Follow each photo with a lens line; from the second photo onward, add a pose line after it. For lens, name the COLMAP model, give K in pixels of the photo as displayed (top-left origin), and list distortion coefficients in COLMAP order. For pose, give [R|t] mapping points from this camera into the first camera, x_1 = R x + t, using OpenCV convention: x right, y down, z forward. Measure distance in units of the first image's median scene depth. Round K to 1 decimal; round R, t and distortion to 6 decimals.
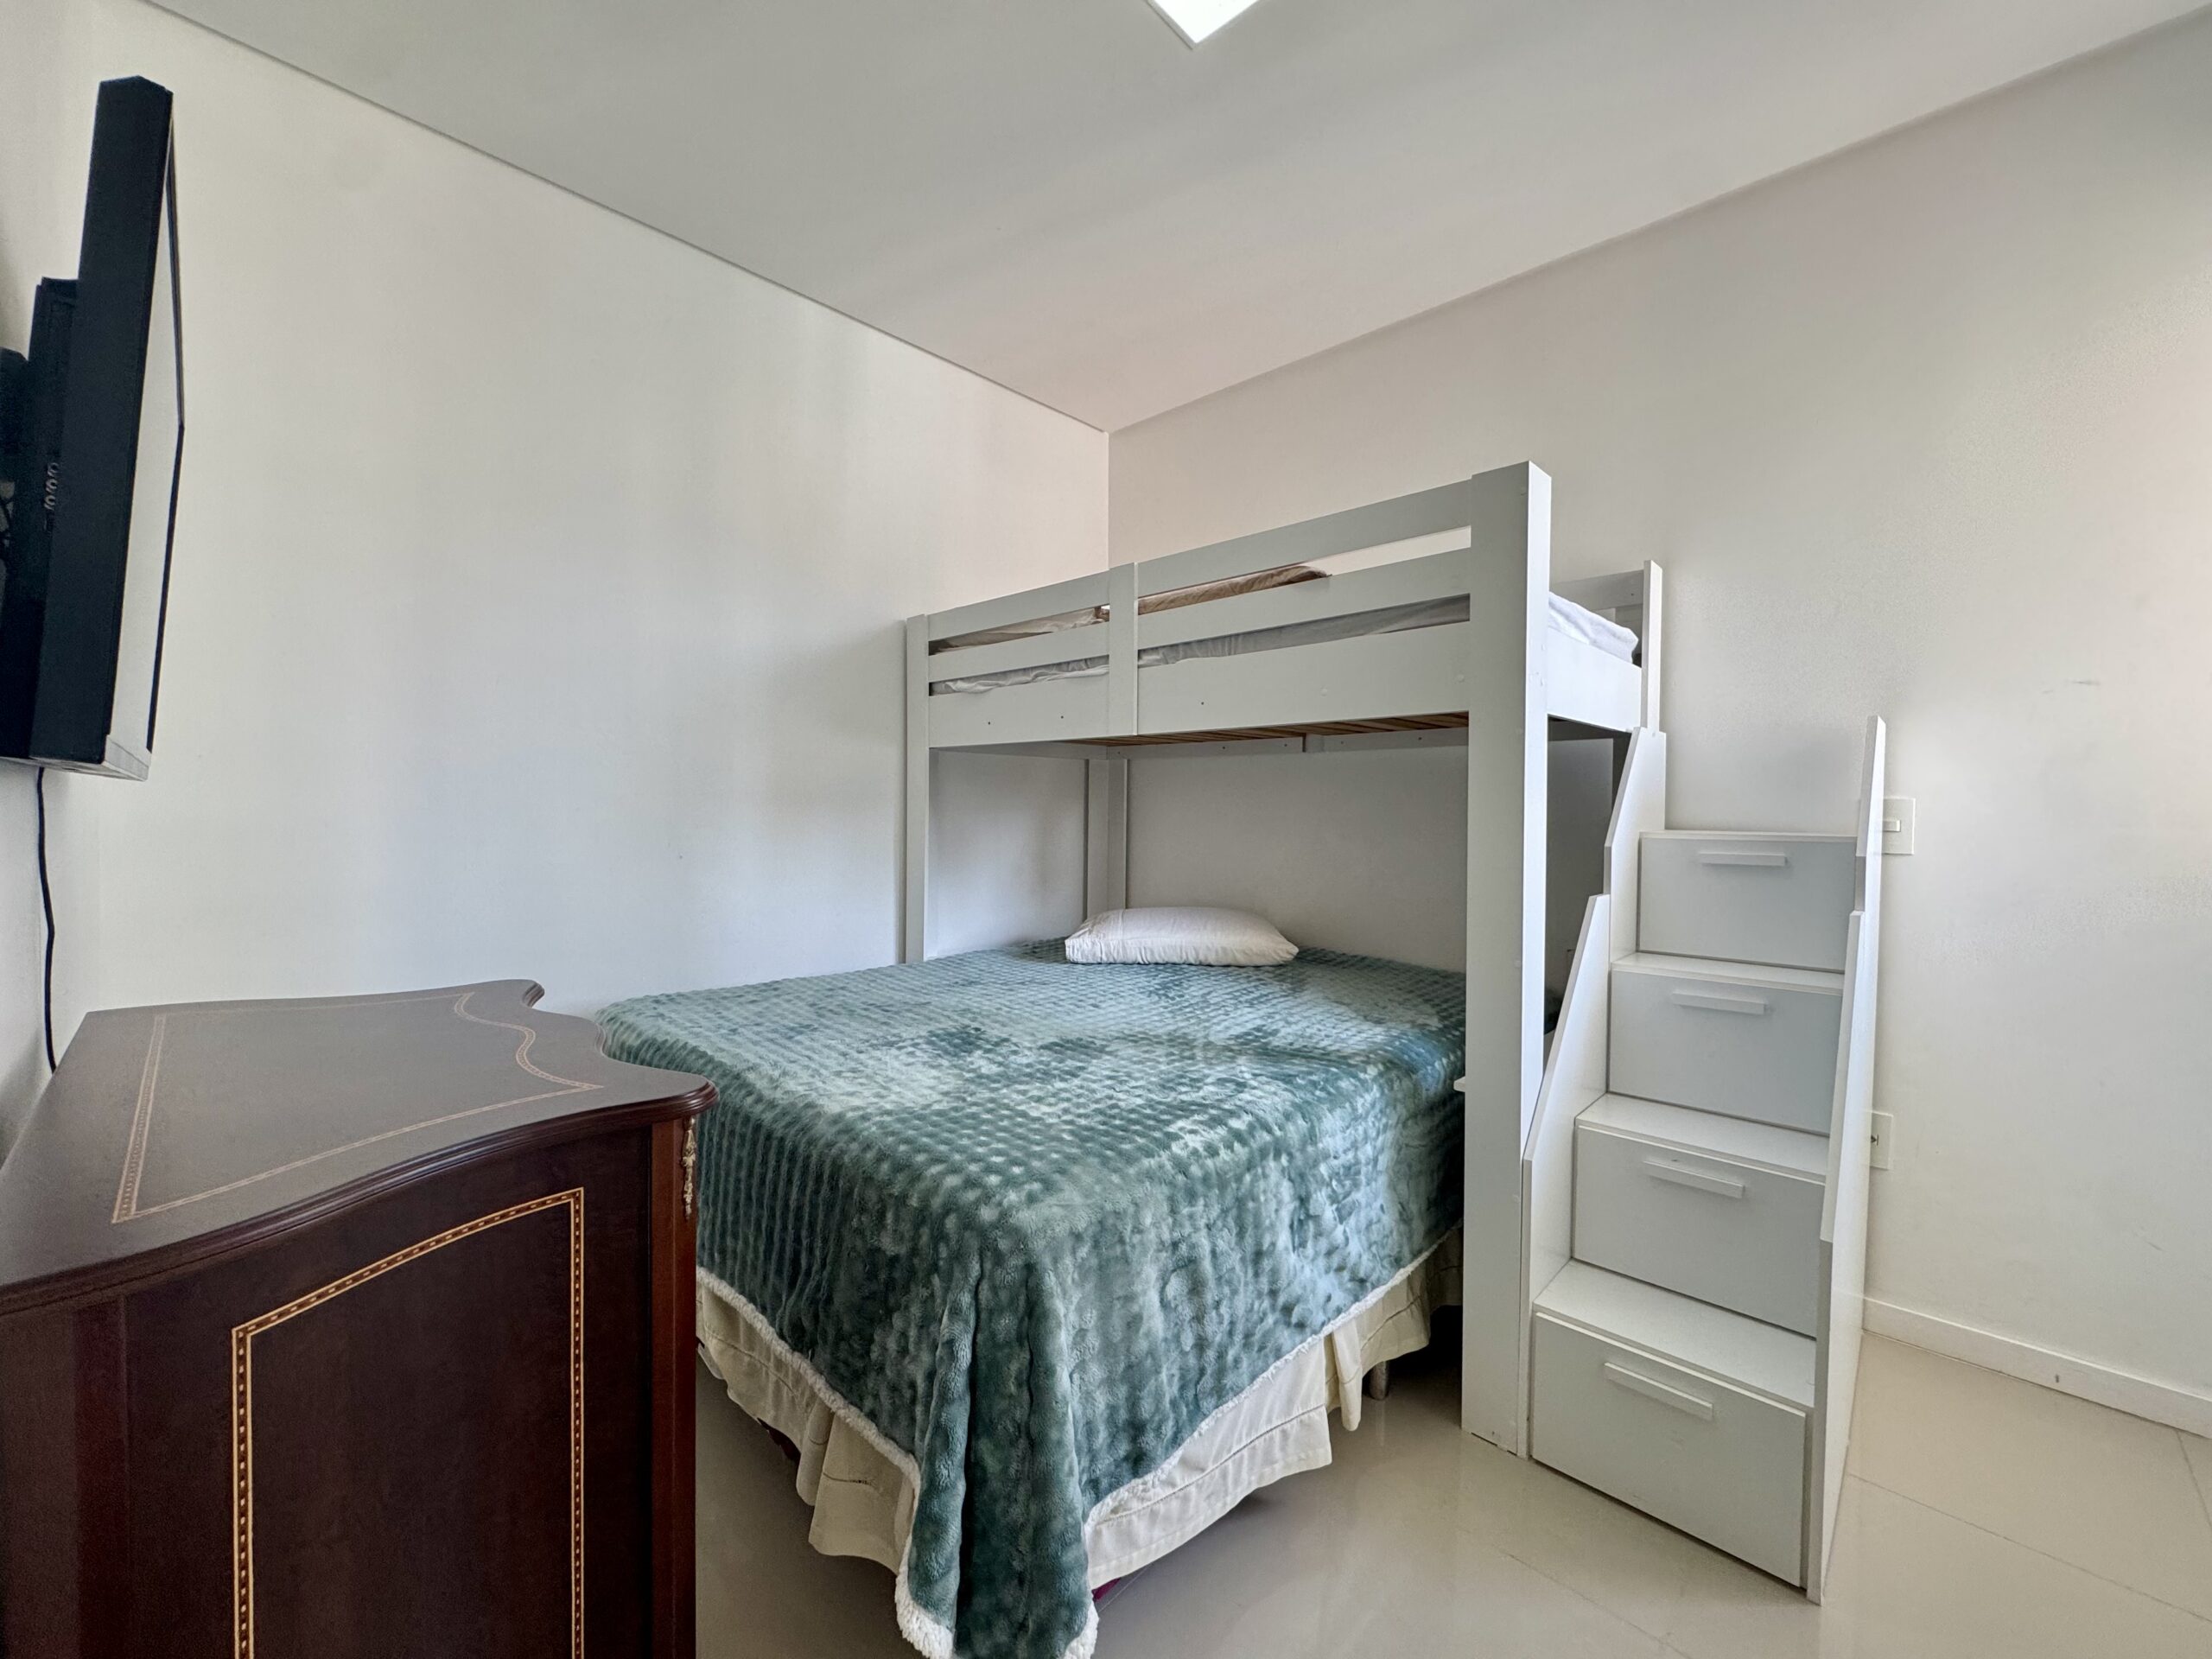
lens RADIAL K [[875.4, 0, 1101.6], [0, 875.4, 823.1], [0, 0, 1]] dist [-0.006461, 0.000839]
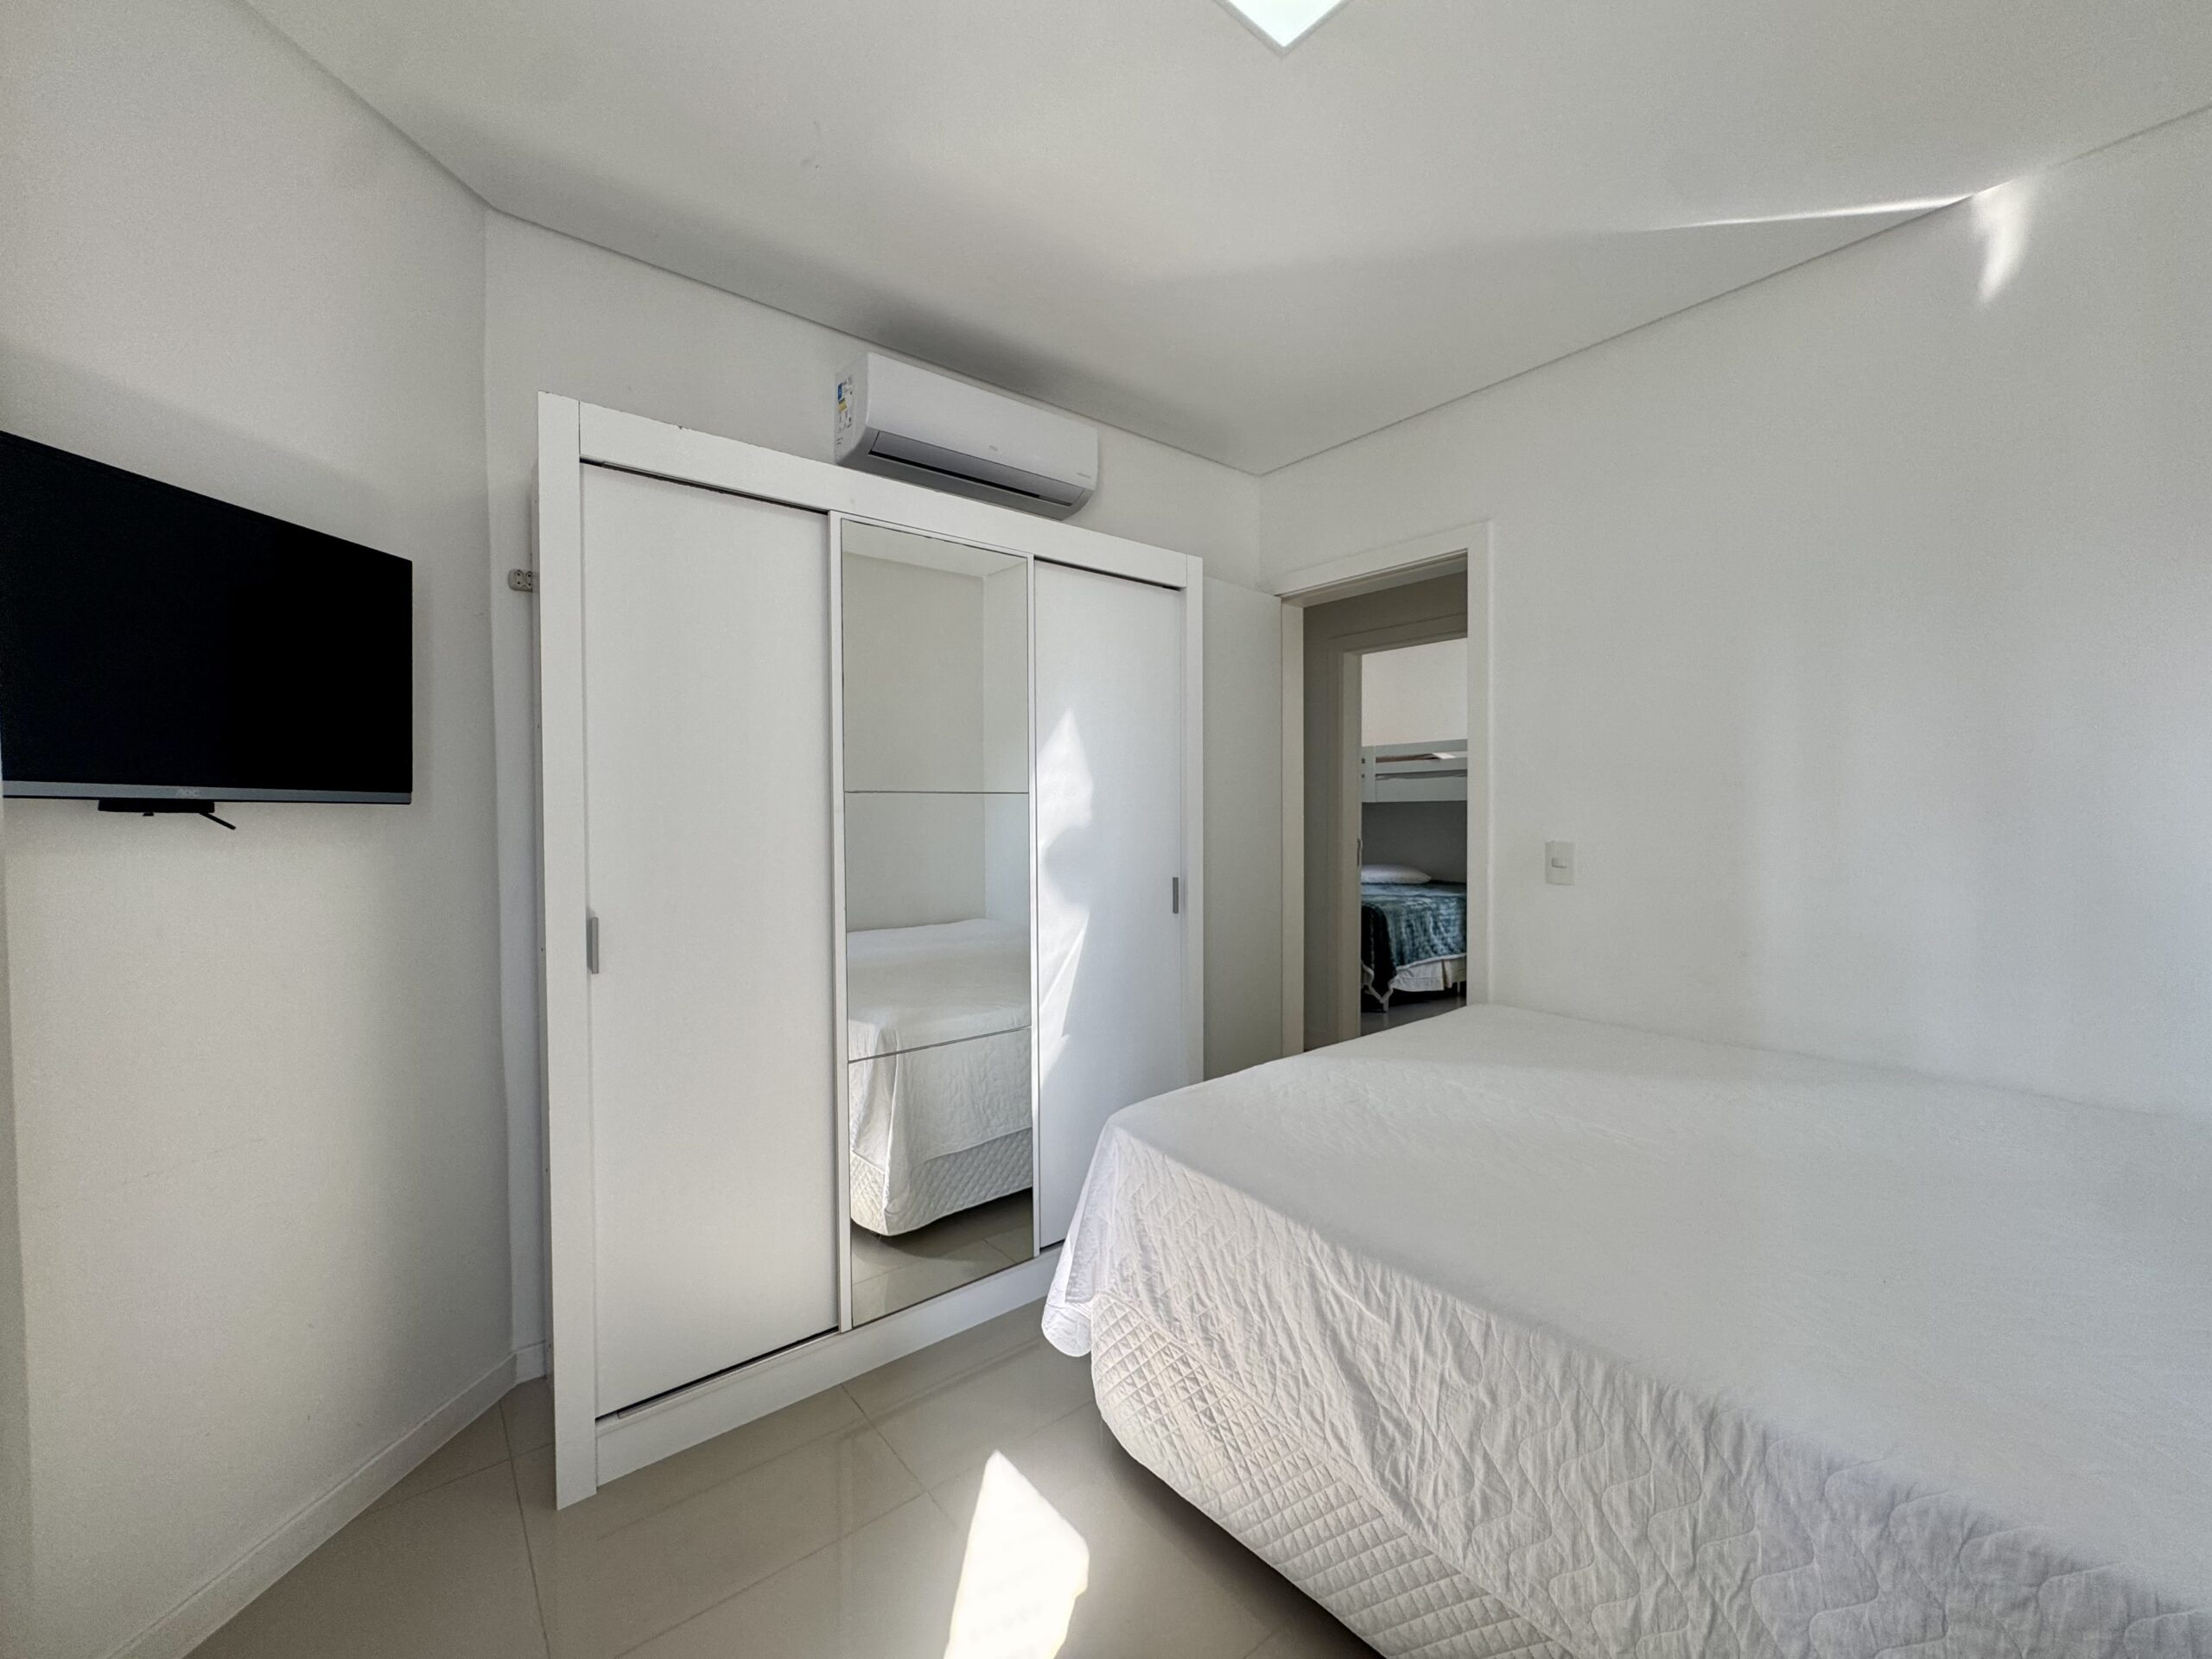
lens RADIAL K [[875.4, 0, 1110.6], [0, 875.4, 827.2], [0, 0, 1]] dist [-0.006461, 0.000839]
pose [[0.993323, -0.009580, -0.114966, -0.824721], [0.008260, 0.999894, -0.011954, 0.021195], [0.115068, 0.010924, 0.993298, -3.317416]]
